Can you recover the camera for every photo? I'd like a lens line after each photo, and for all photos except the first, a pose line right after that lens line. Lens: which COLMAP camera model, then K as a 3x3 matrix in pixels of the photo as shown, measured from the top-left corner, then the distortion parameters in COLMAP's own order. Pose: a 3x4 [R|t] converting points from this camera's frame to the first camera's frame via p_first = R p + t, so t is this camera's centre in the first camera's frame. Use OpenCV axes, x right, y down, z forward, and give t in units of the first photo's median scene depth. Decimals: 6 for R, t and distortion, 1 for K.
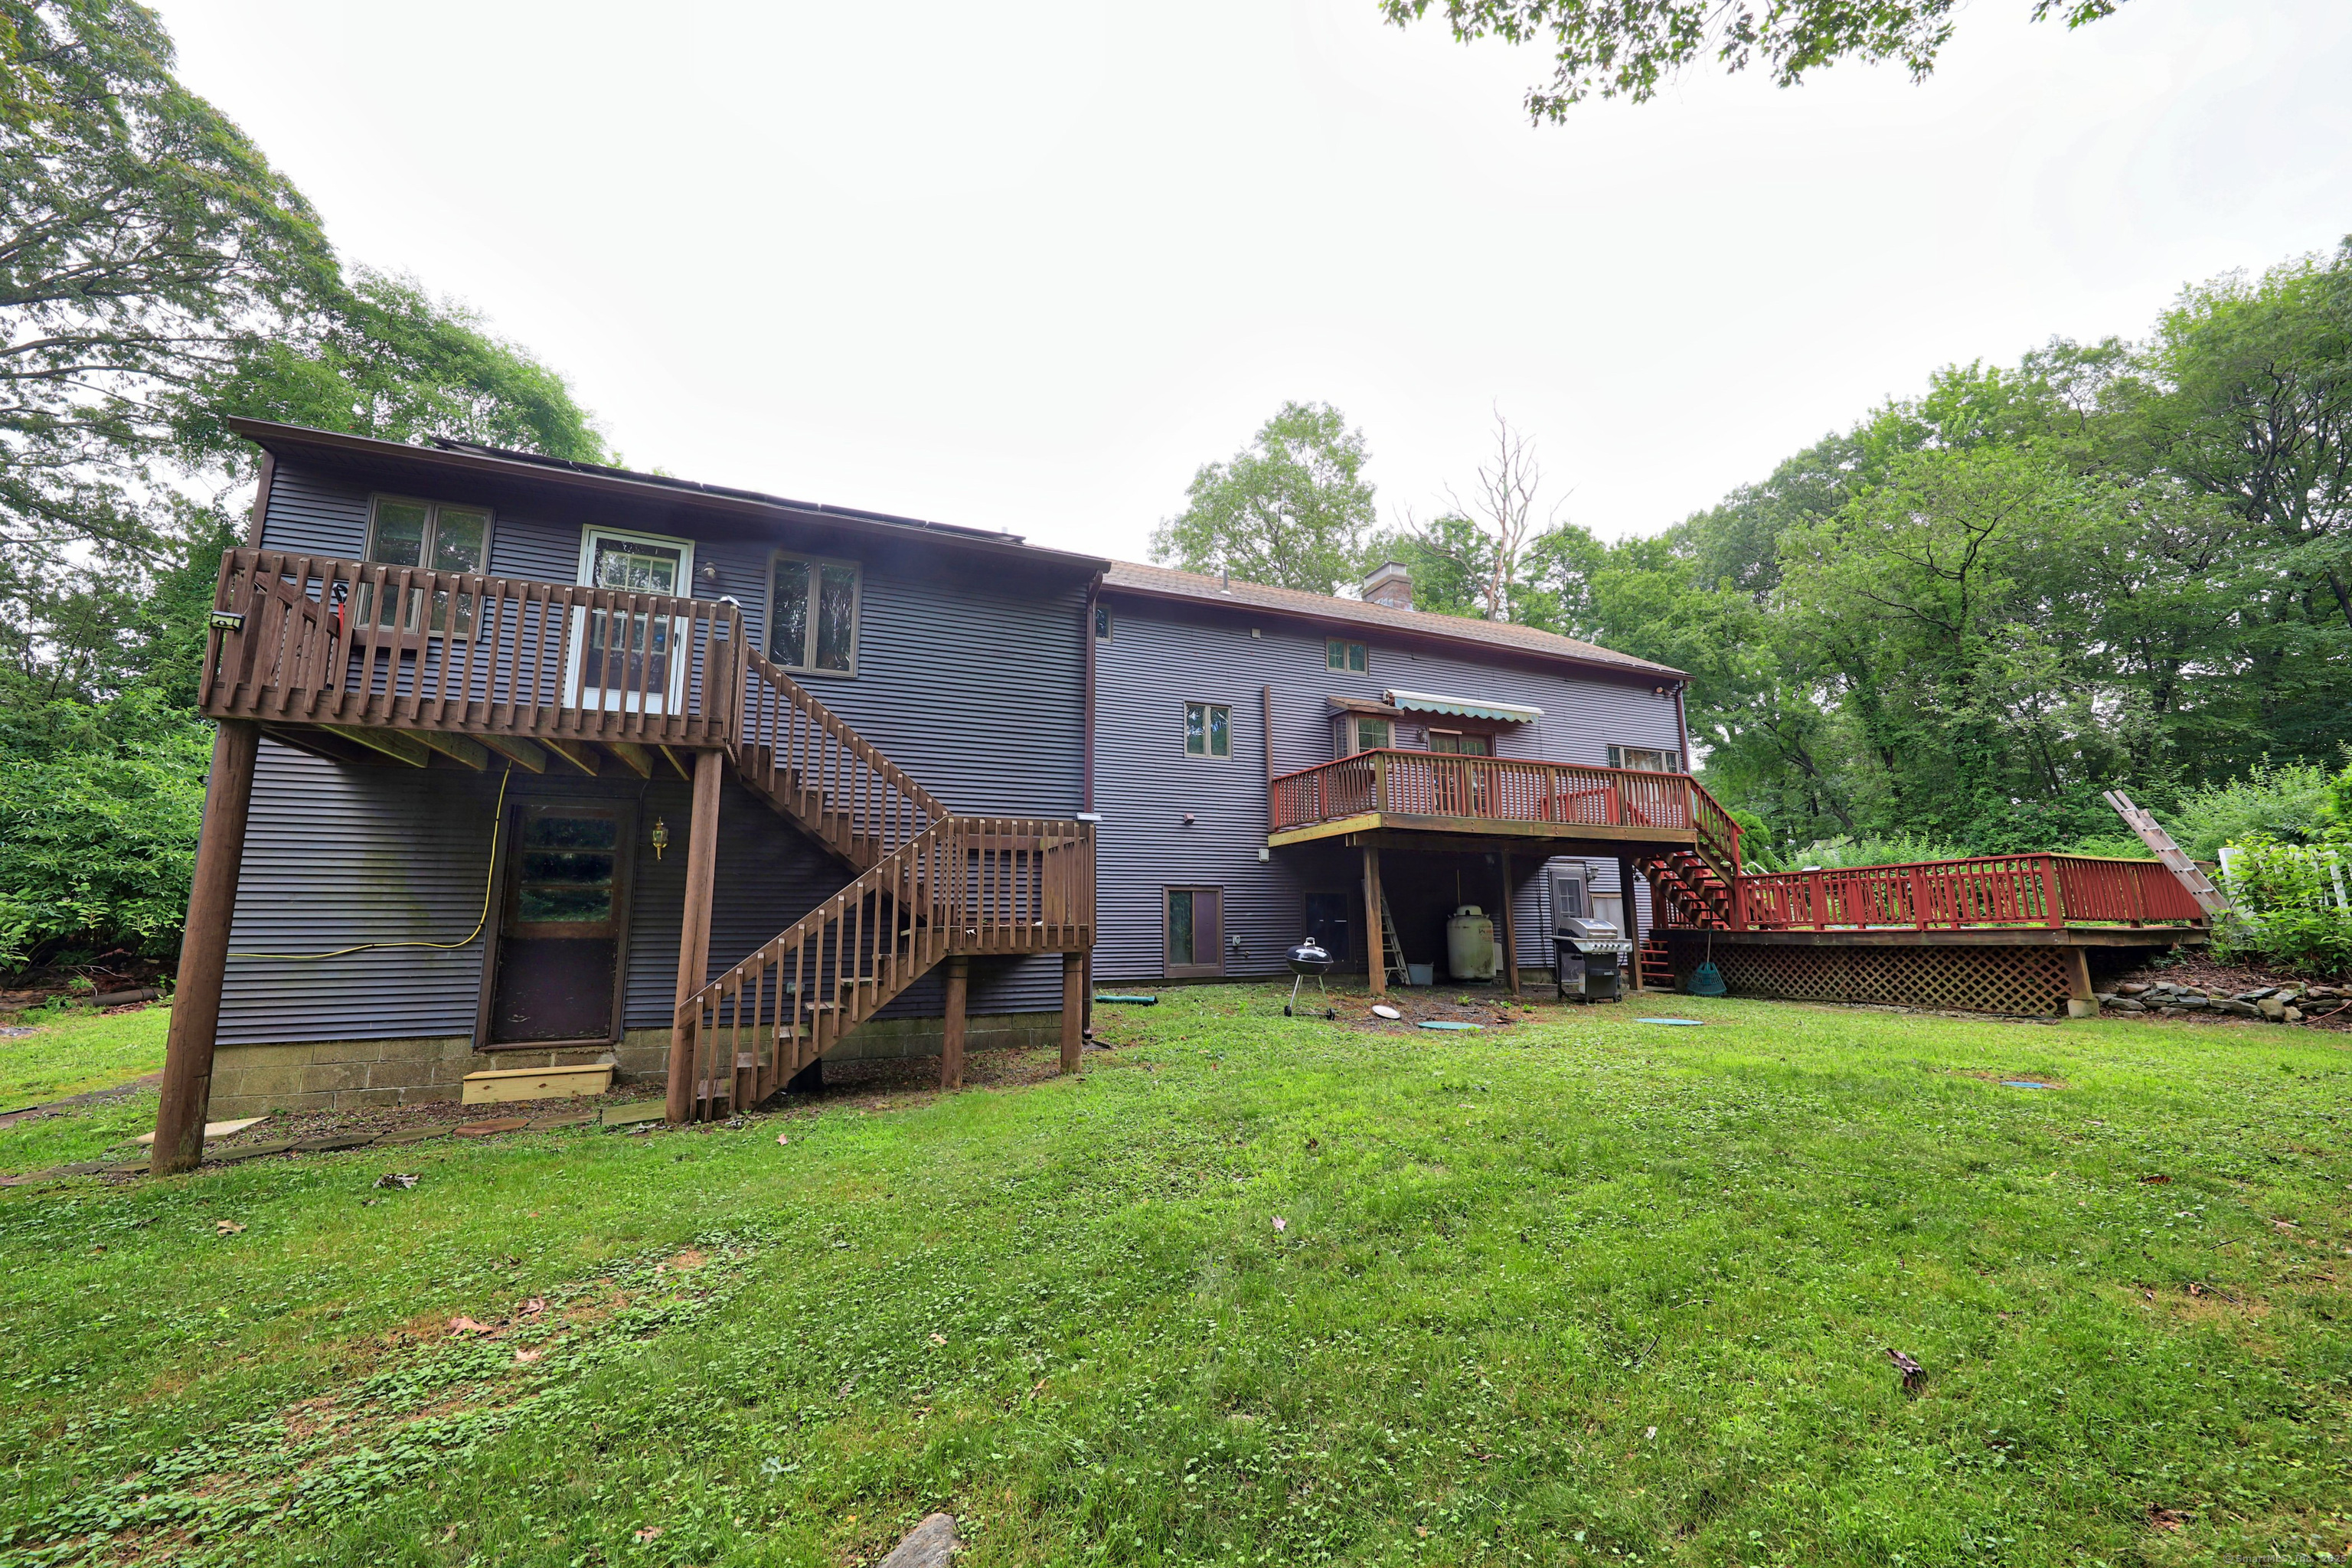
lens RADIAL K [[894.7, 0, 1176.0], [0, 894.7, 784.0], [0, 0, 1]] dist [-0.000362, -0.000081]
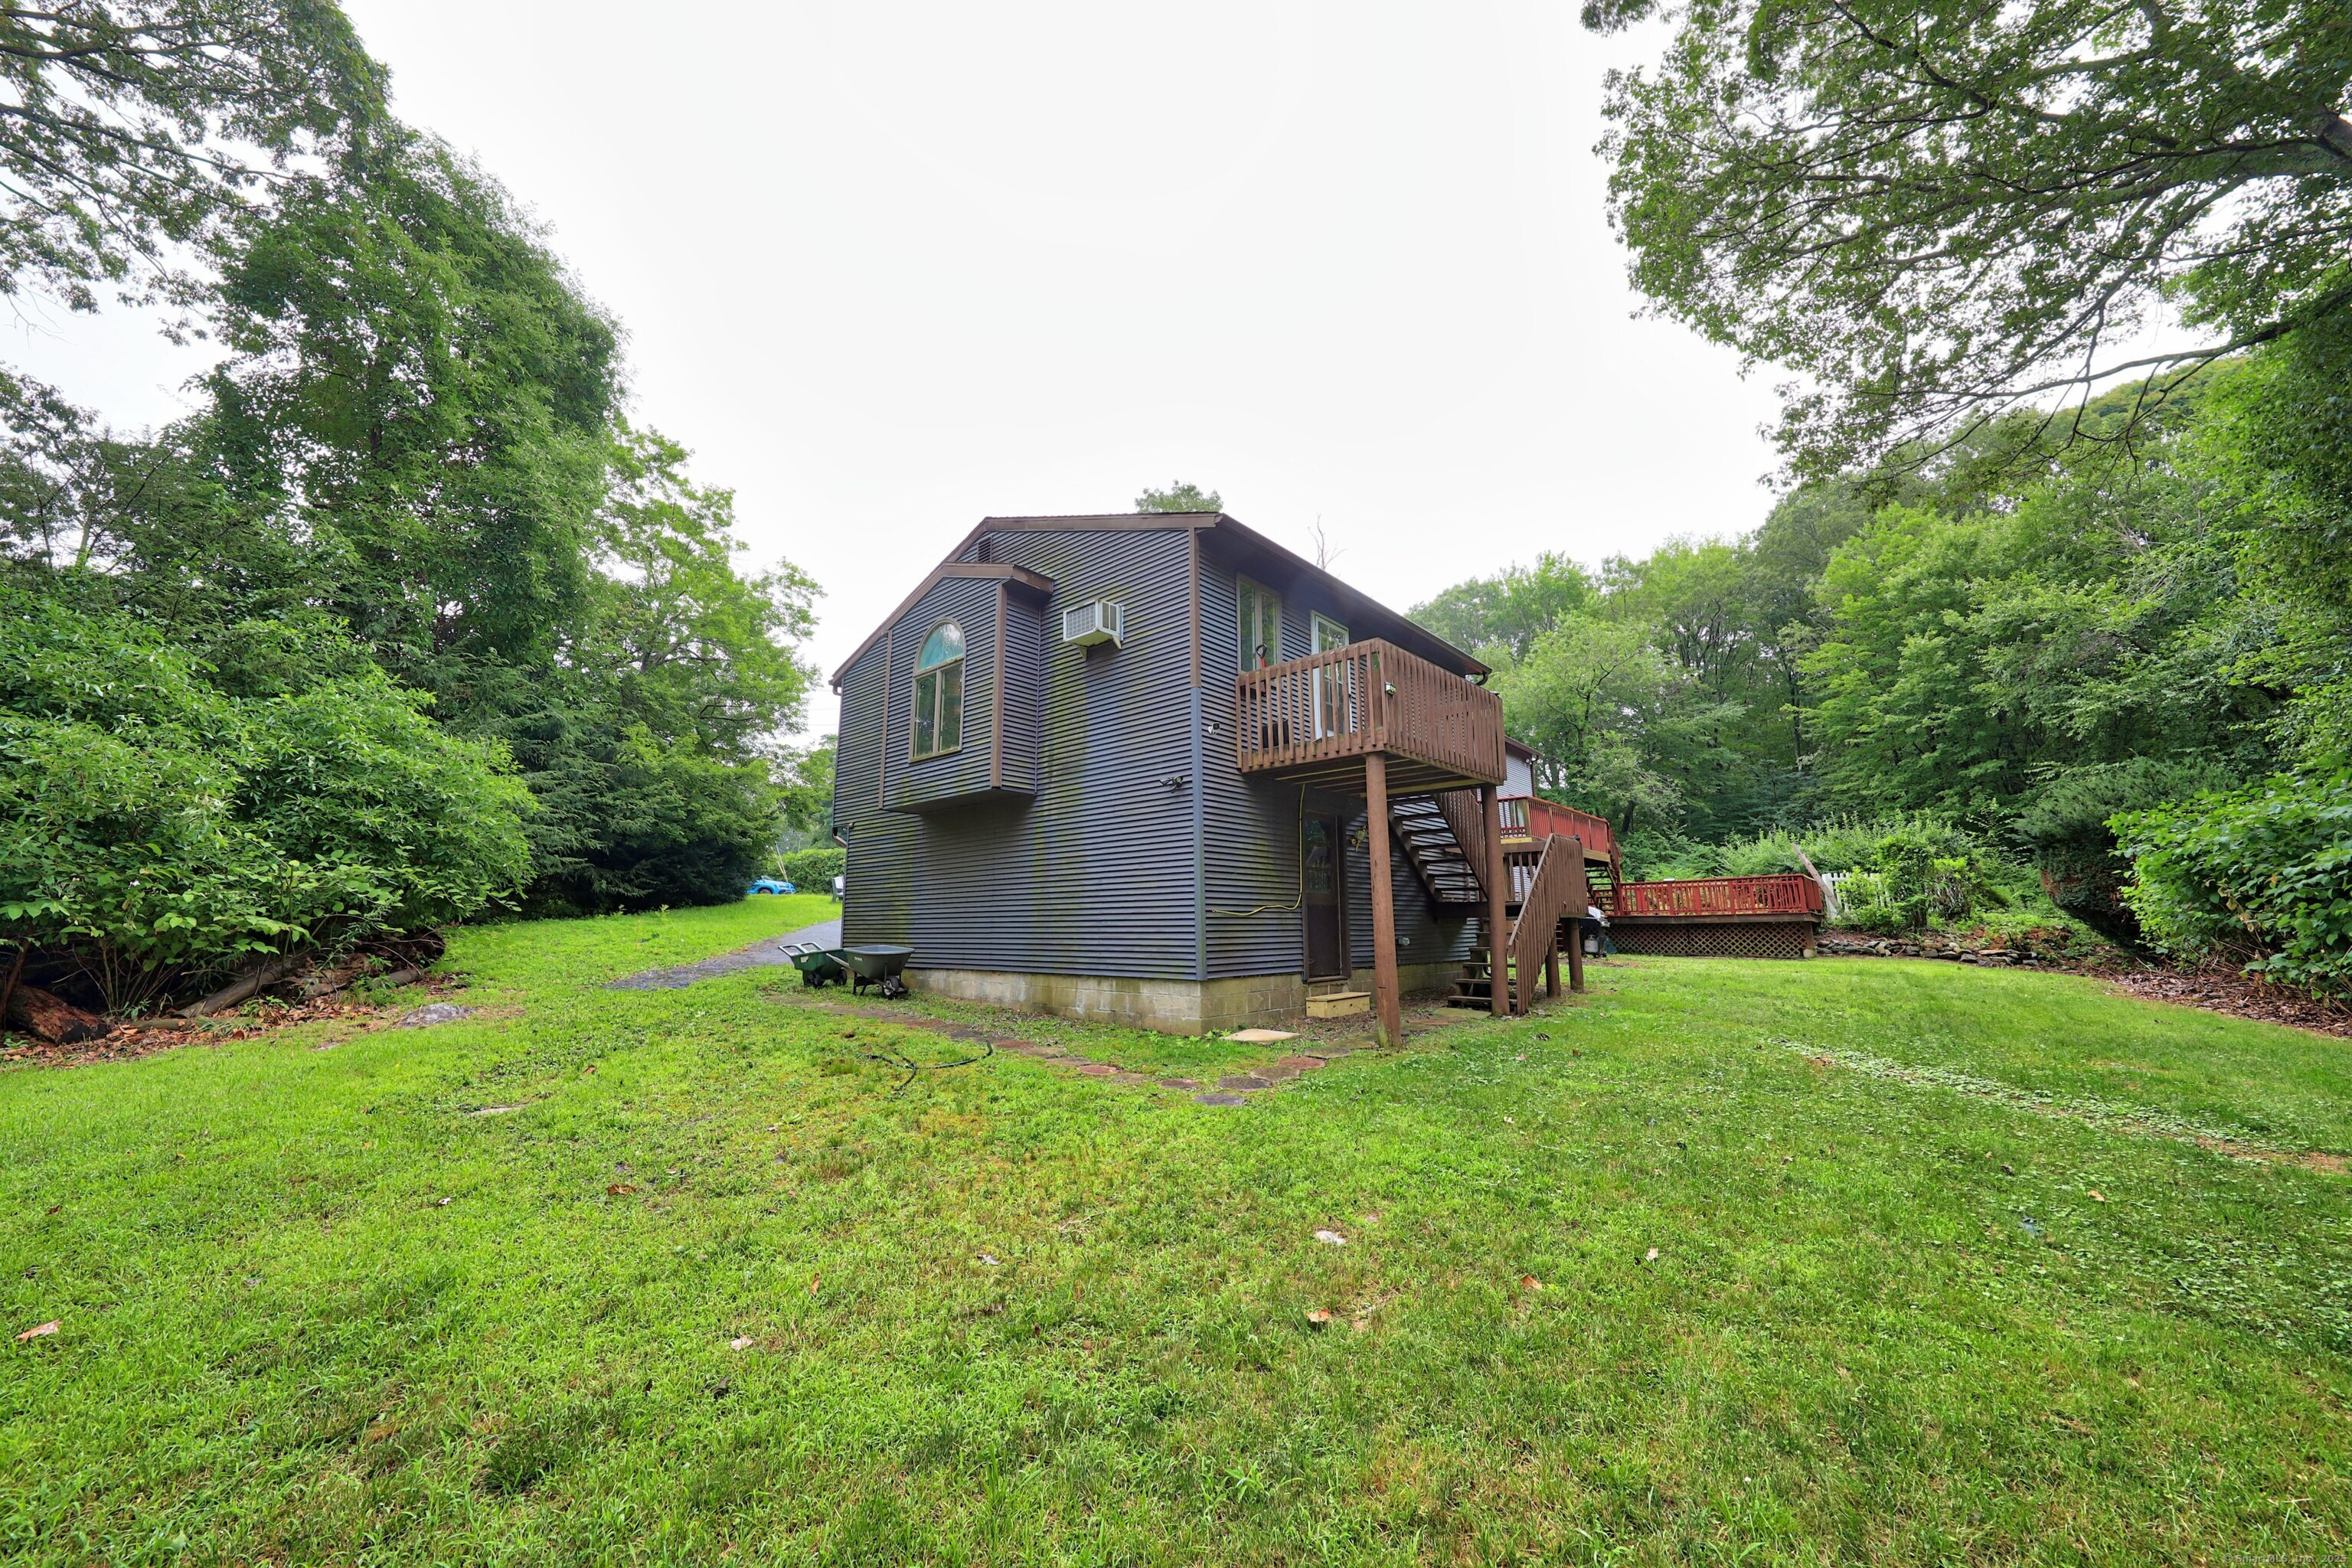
lens RADIAL K [[846.2, 0, 1176.0], [0, 846.2, 784.0], [0, 0, 1]] dist [-0.000008, -0.000009]
pose [[0.897146, 0.075385, 0.435254, -1.180889], [-0.072603, 0.997095, -0.023047, 0.023393], [-0.435727, -0.010924, 0.900012, -0.080852]]
